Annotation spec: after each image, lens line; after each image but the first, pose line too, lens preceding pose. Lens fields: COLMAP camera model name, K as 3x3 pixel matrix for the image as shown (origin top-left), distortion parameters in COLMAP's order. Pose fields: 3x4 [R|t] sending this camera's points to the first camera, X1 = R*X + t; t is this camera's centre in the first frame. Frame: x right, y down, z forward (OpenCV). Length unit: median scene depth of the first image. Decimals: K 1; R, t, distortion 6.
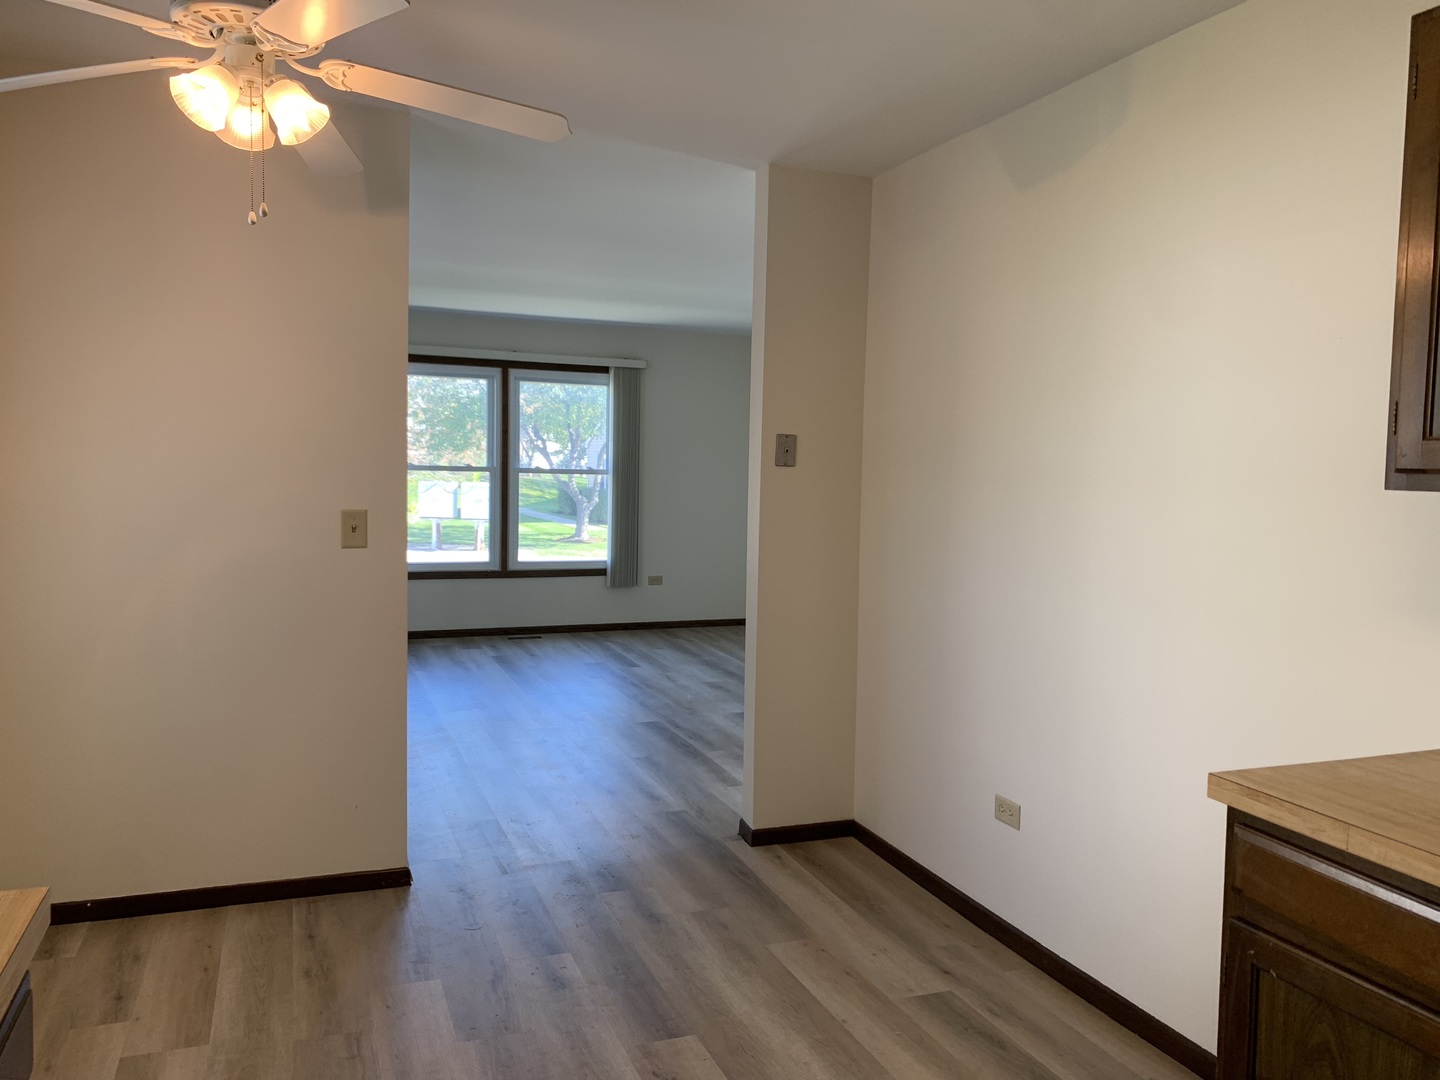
lens RADIAL K [[1100.8, 0, 727.8], [0, 1100.8, 540.0], [0, 0, 1]] dist [0.035996, -0.042433]
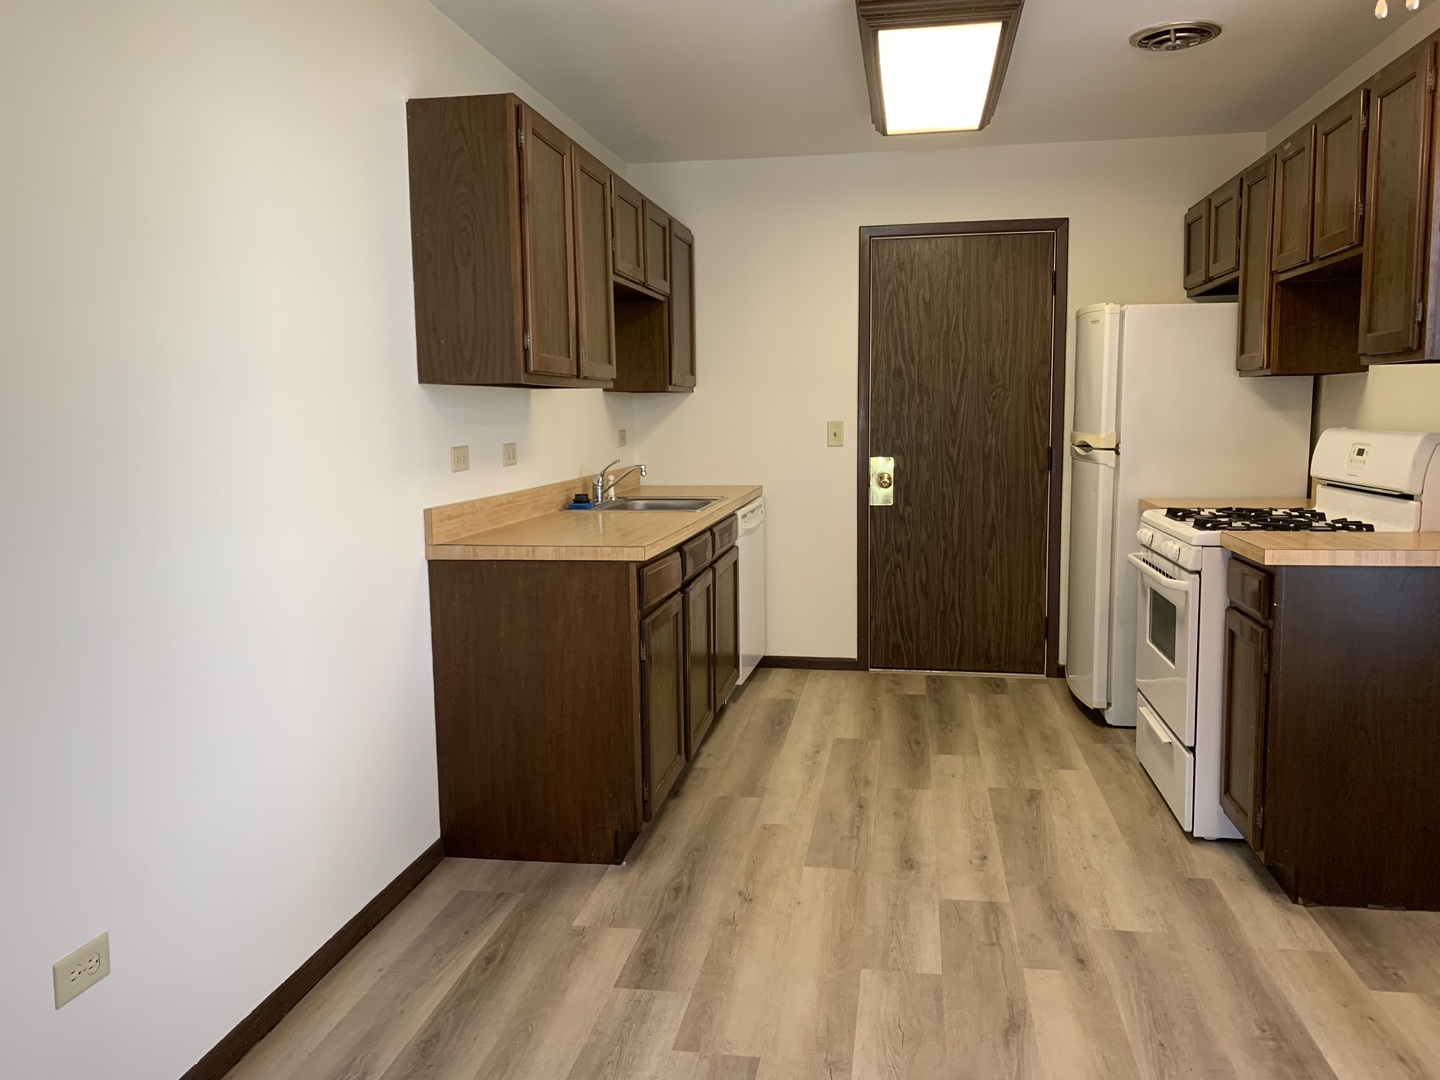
lens RADIAL K [[1092.6, 0, 723.9], [0, 1092.6, 535.3], [0, 0, 1]] dist [0.031993, -0.045134]
pose [[-0.855323, -0.069605, 0.513399, -0.242181], [0.028708, 0.983045, 0.181106, -0.050093], [-0.517300, 0.169643, -0.838822, 1.041629]]
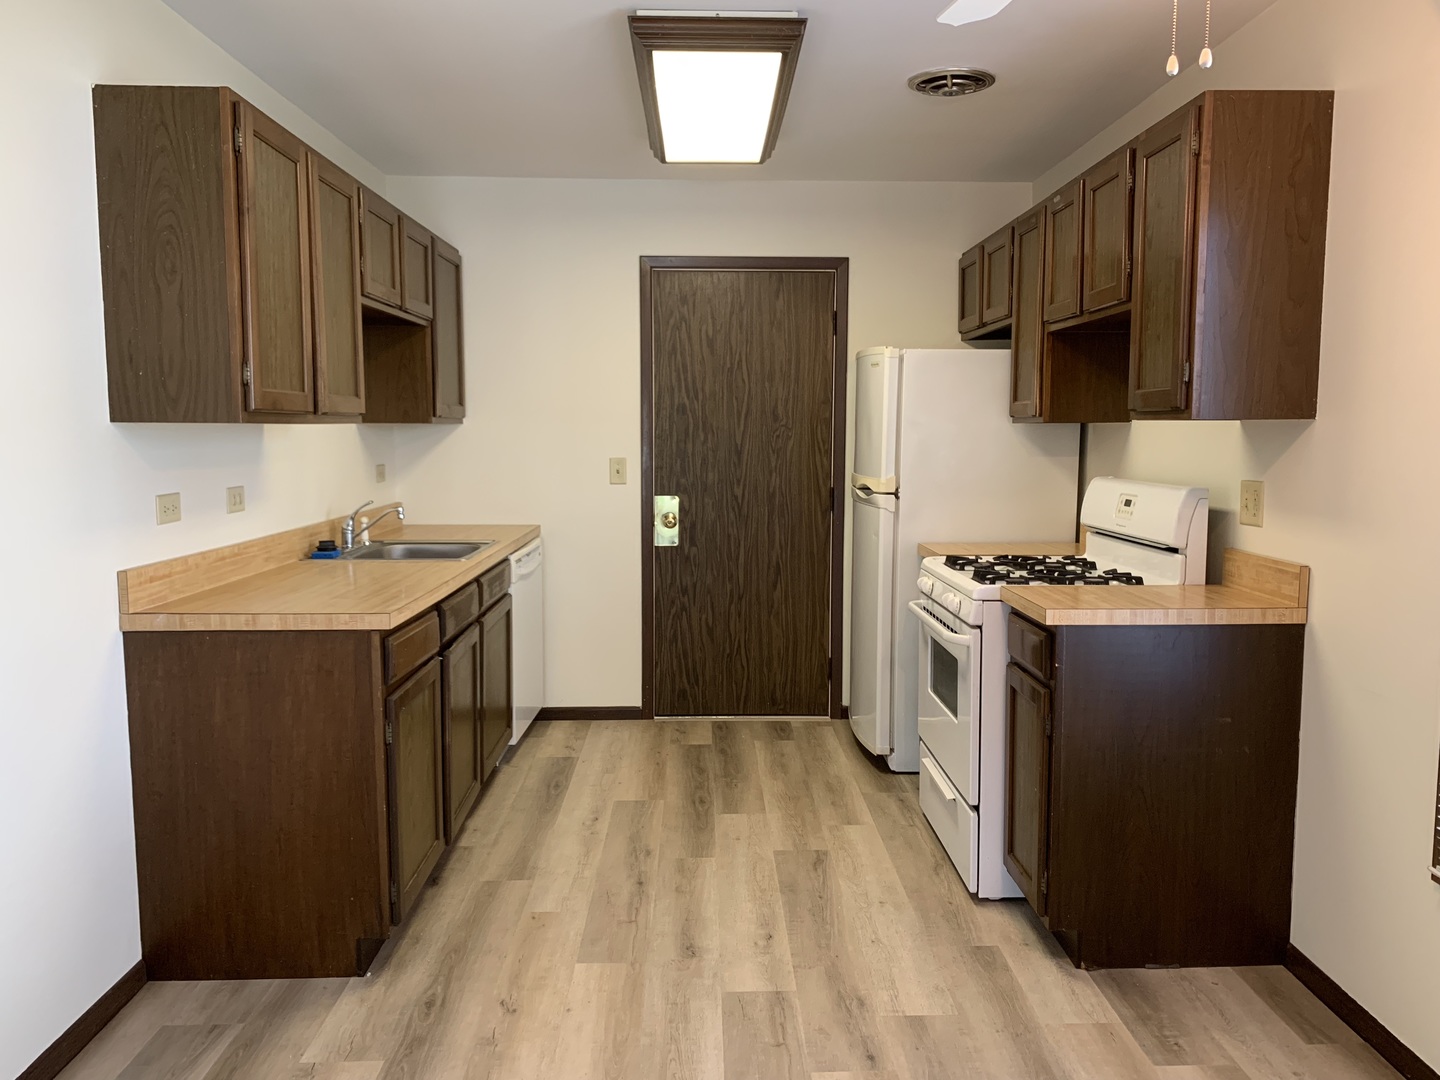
lens RADIAL K [[1093.3, 0, 727.8], [0, 1093.3, 539.0], [0, 0, 1]] dist [0.003757, -0.010003]
pose [[-0.938653, -0.058616, 0.339845, -0.221465], [-0.000138, 0.985513, 0.169600, -0.063094], [-0.344863, 0.159149, -0.925063, 0.971001]]
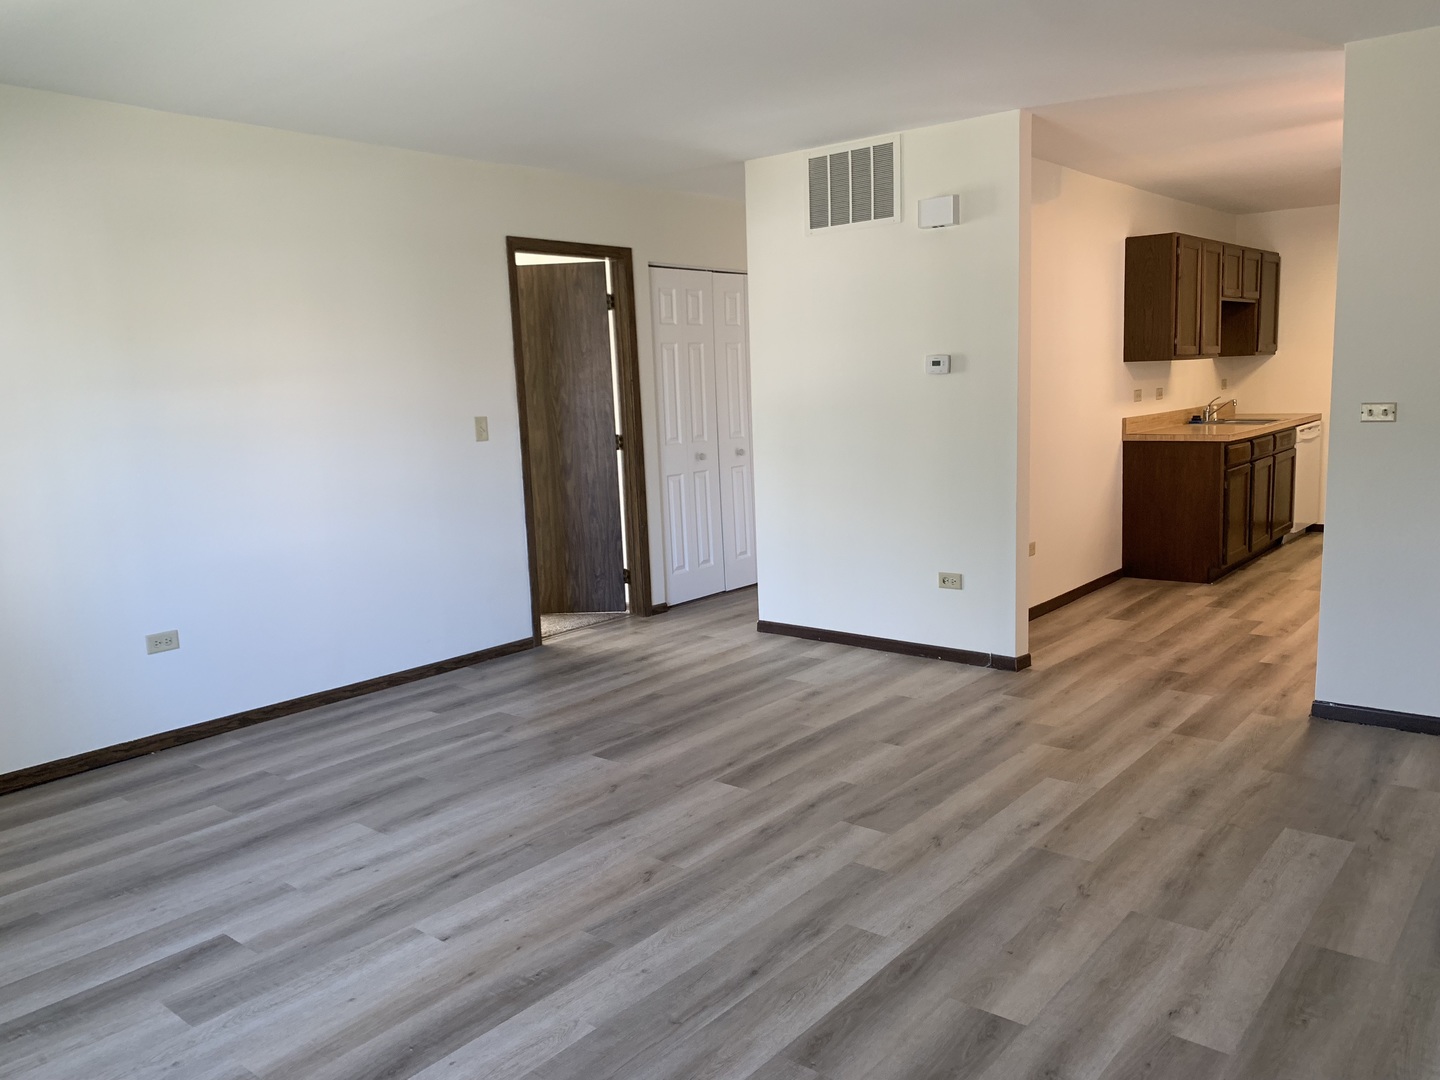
lens RADIAL K [[1092.6, 0, 723.9], [0, 1092.6, 535.3], [0, 0, 1]] dist [0.031993, -0.045134]
pose [[-0.480859, -0.130306, 0.867061, -0.893746], [0.086602, 0.977001, 0.194856, -0.147024], [-0.872511, 0.168787, -0.458515, 1.883156]]
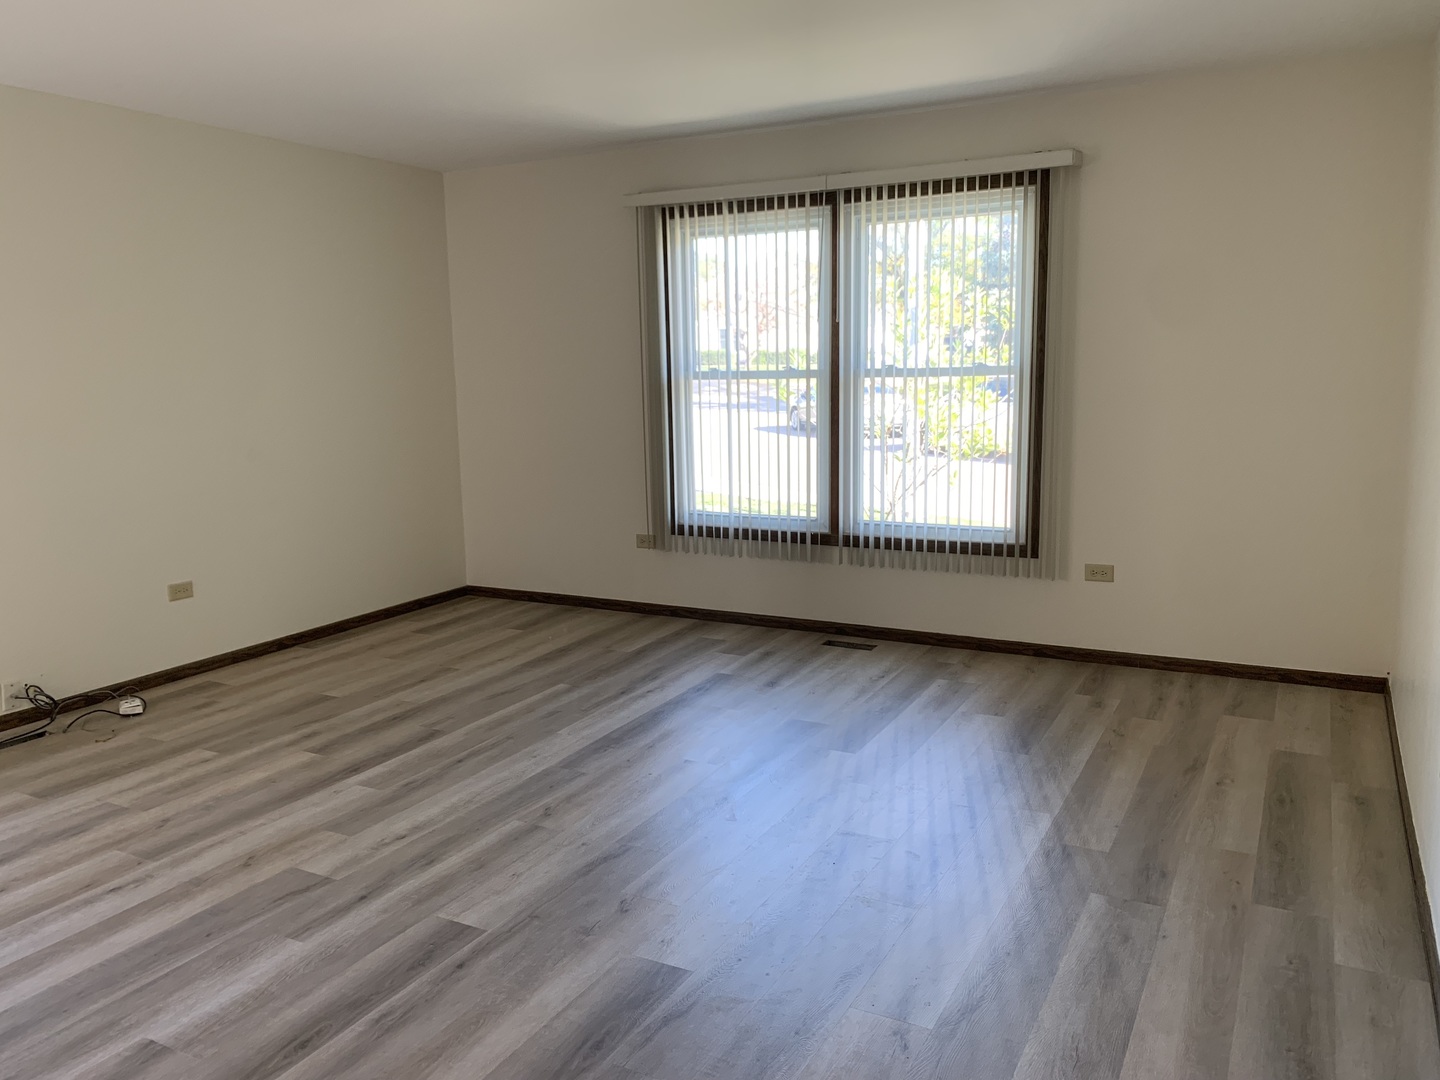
lens RADIAL K [[1103.2, 0, 721.4], [0, 1103.2, 534.6], [0, 0, 1]] dist [0.034528, -0.052320]
pose [[0.642597, 0.086032, -0.761359, 0.501666], [-0.018514, 0.995130, 0.096822, -0.067990], [0.765981, -0.048122, 0.641060, 1.174394]]
